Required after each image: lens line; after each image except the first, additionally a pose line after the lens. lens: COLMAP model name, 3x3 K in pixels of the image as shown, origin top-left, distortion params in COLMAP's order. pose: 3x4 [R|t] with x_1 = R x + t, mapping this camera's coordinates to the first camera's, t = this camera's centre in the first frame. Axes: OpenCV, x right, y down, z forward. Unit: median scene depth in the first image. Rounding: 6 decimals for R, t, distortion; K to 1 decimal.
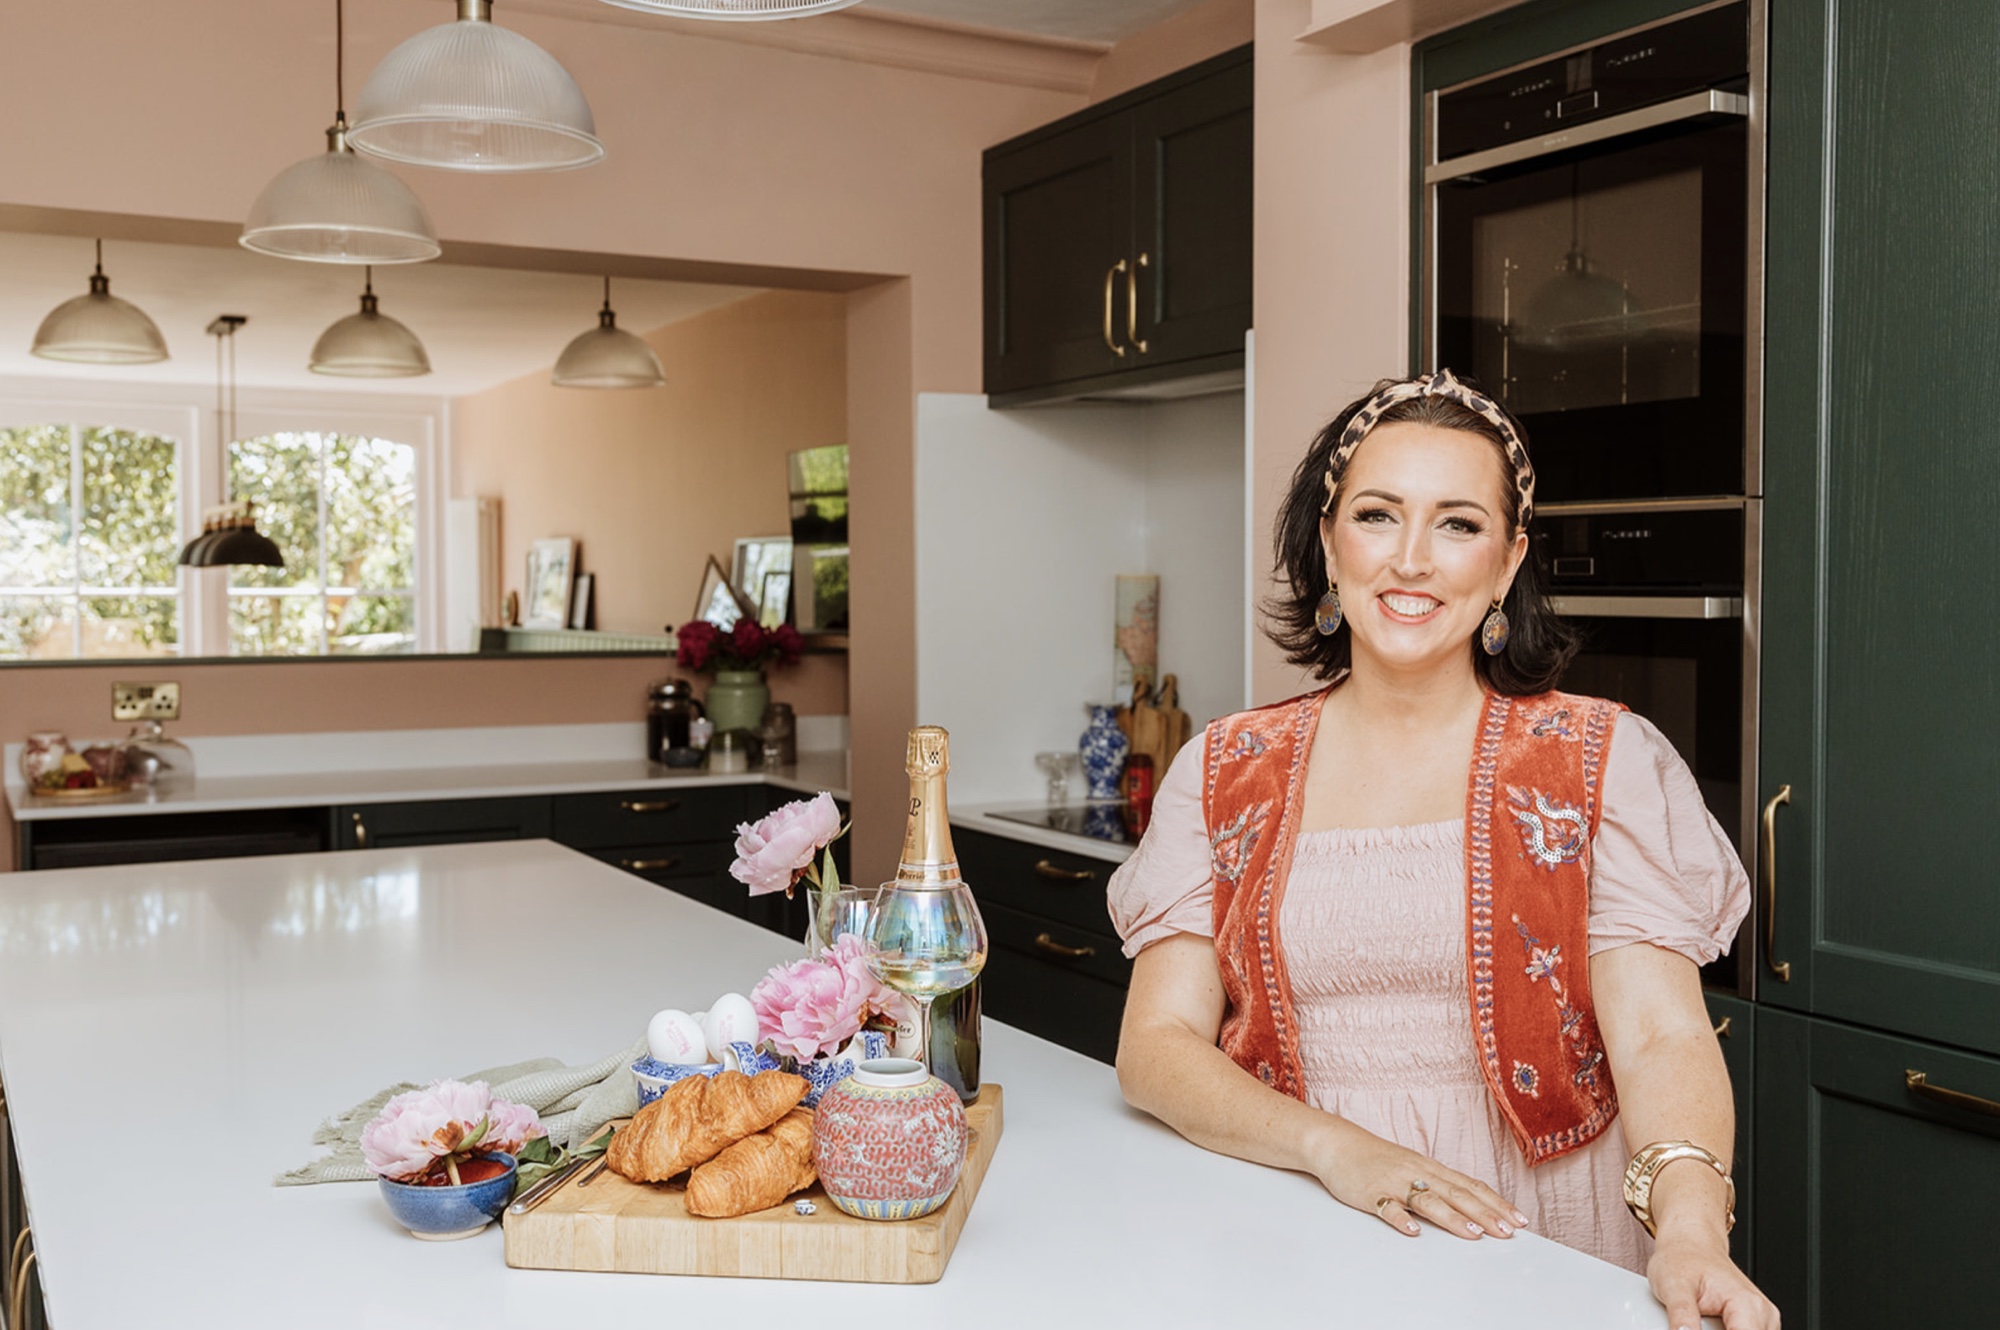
lens RADIAL K [[1995.0, 0, 1012.6], [0, 1995.0, 654.6], [0, 0, 1]] dist [-0.003182, 0.000000]
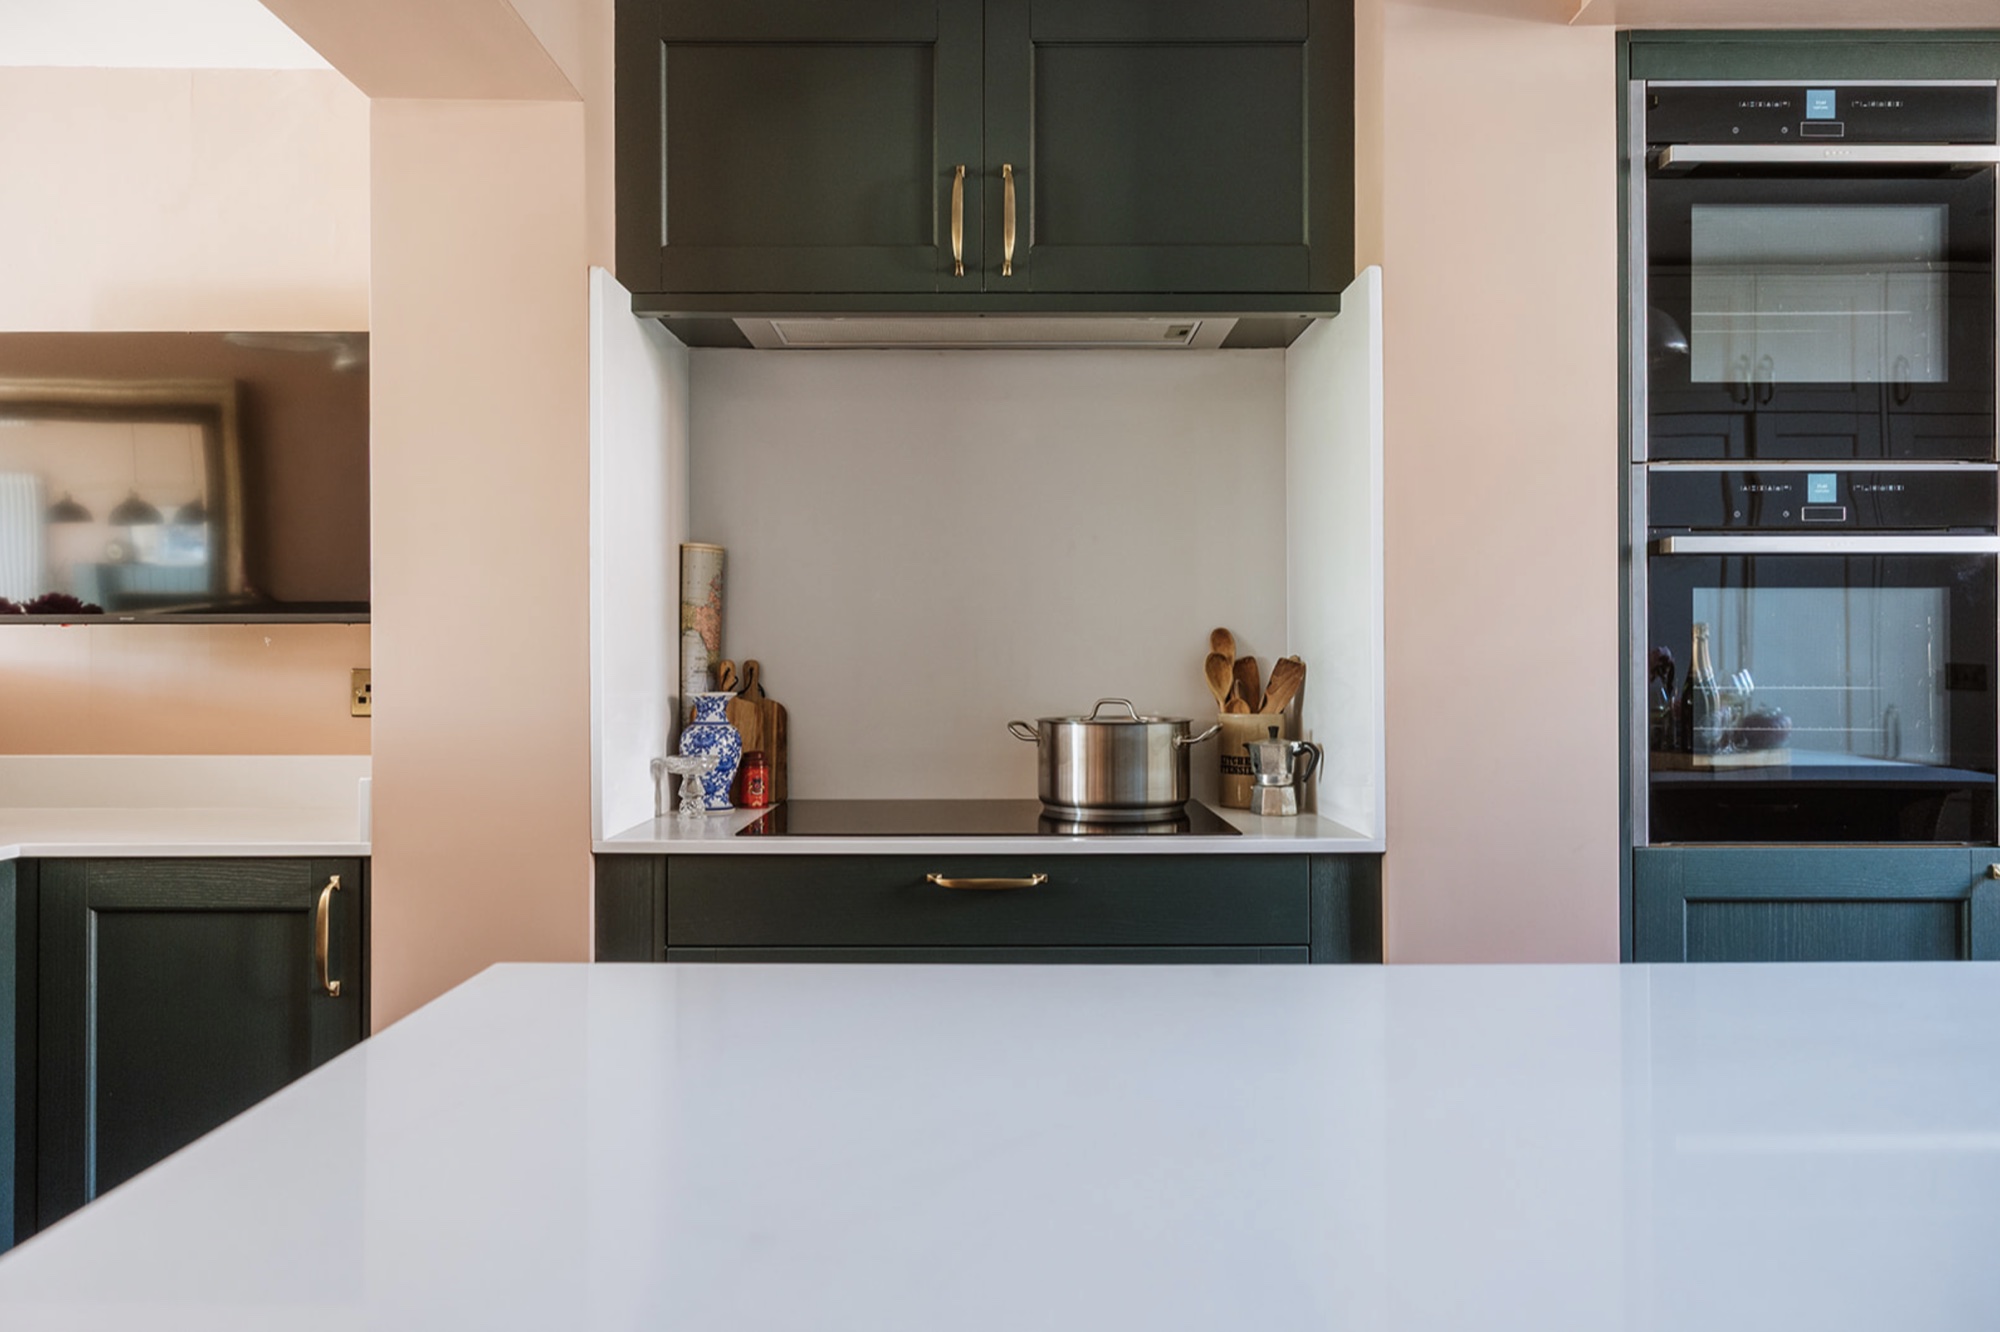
lens RADIAL K [[1498.9, 0, 997.4], [0, 1498.9, 666.3], [0, 0, 1]] dist [0.008125, 0.000714]
pose [[0.494543, 0.005015, 0.869139, -0.755770], [0.030482, 0.999268, -0.023110, 0.053364], [-0.868619, 0.037922, 0.494028, 1.008950]]
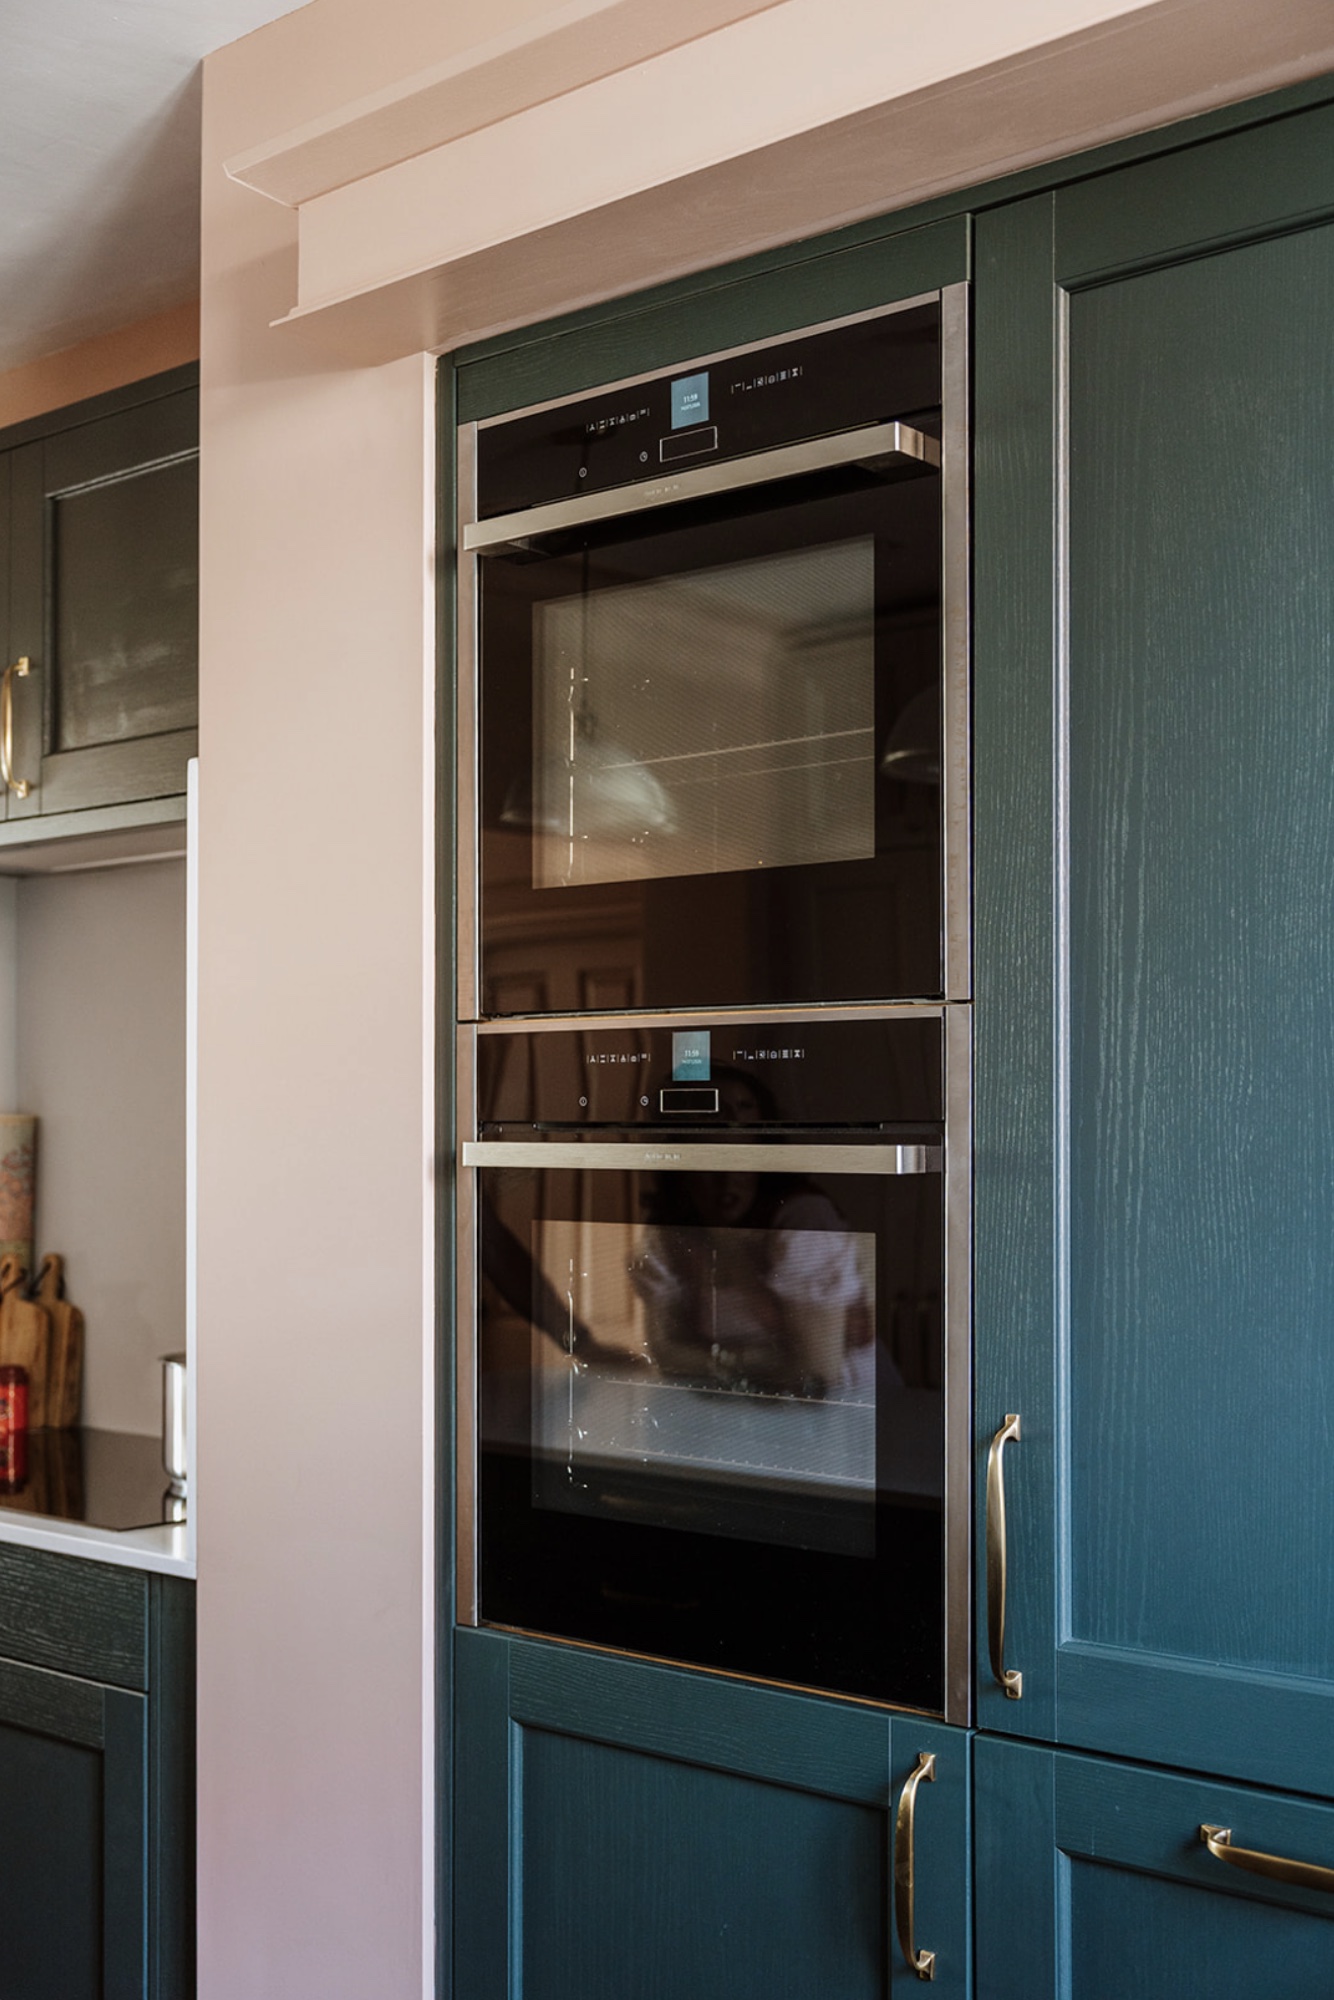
lens RADIAL K [[2221.4, 0, 673.5], [0, 2221.4, 1105.8], [0, 0, 1]] dist [-0.002171, 0.000000]
pose [[0.932896, 0.004588, 0.360118, -0.002458], [0.012341, 0.998924, -0.044696, -0.008086], [-0.359936, 0.046141, 0.931835, 0.286980]]
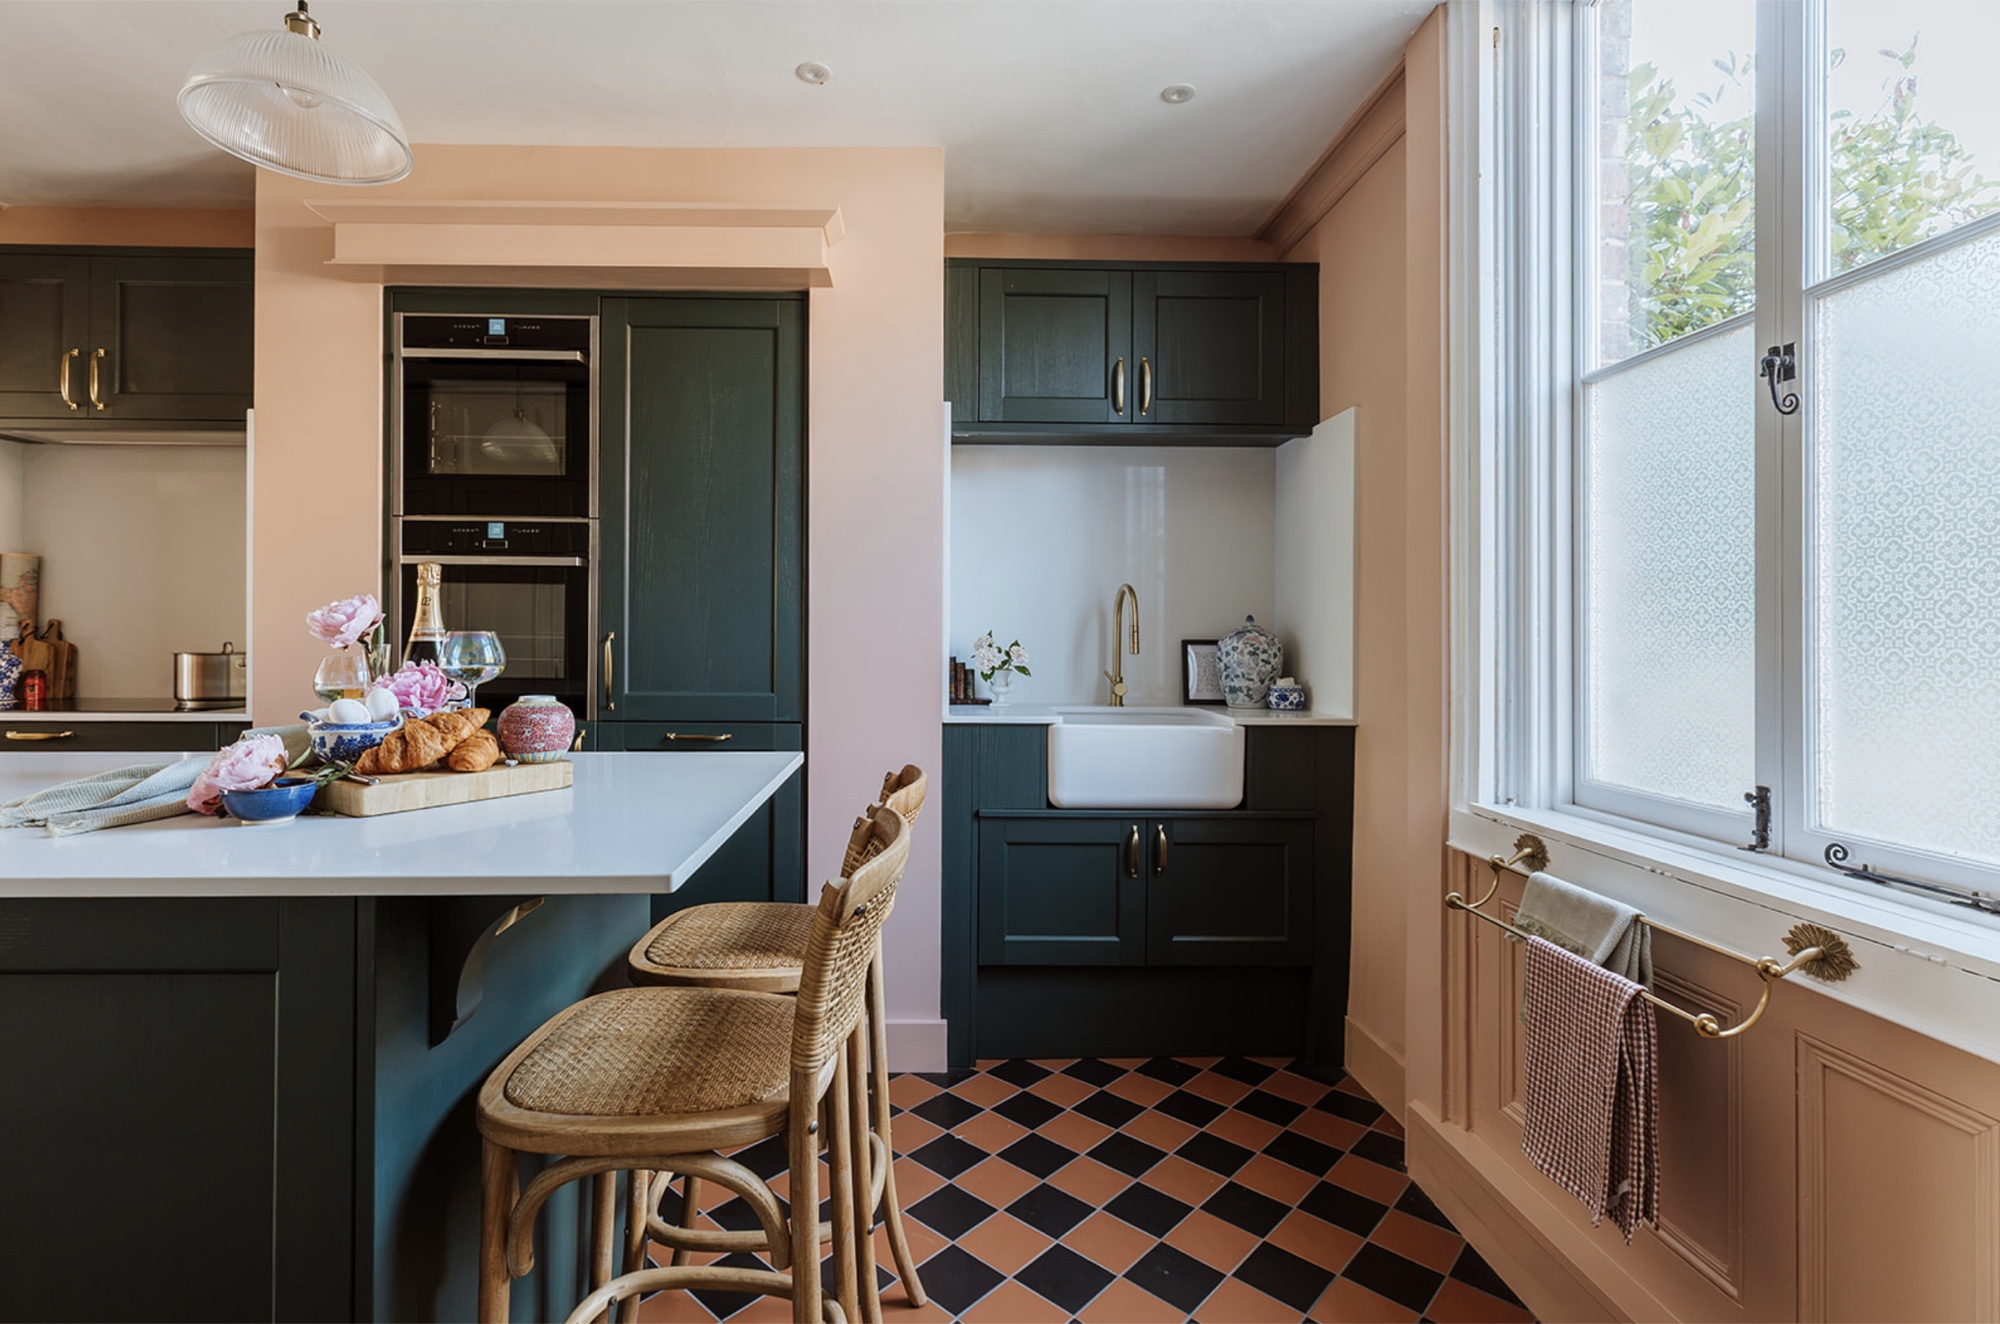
lens RADIAL K [[953.0, 0, 936.3], [0, 953.0, 641.6], [0, 0, 1]] dist [-0.001171, 0.000810]
pose [[0.467586, 0.001320, 0.883946, -0.444513], [0.024765, 0.999587, -0.014592, 0.095309], [-0.883600, 0.028714, 0.467361, 0.063939]]
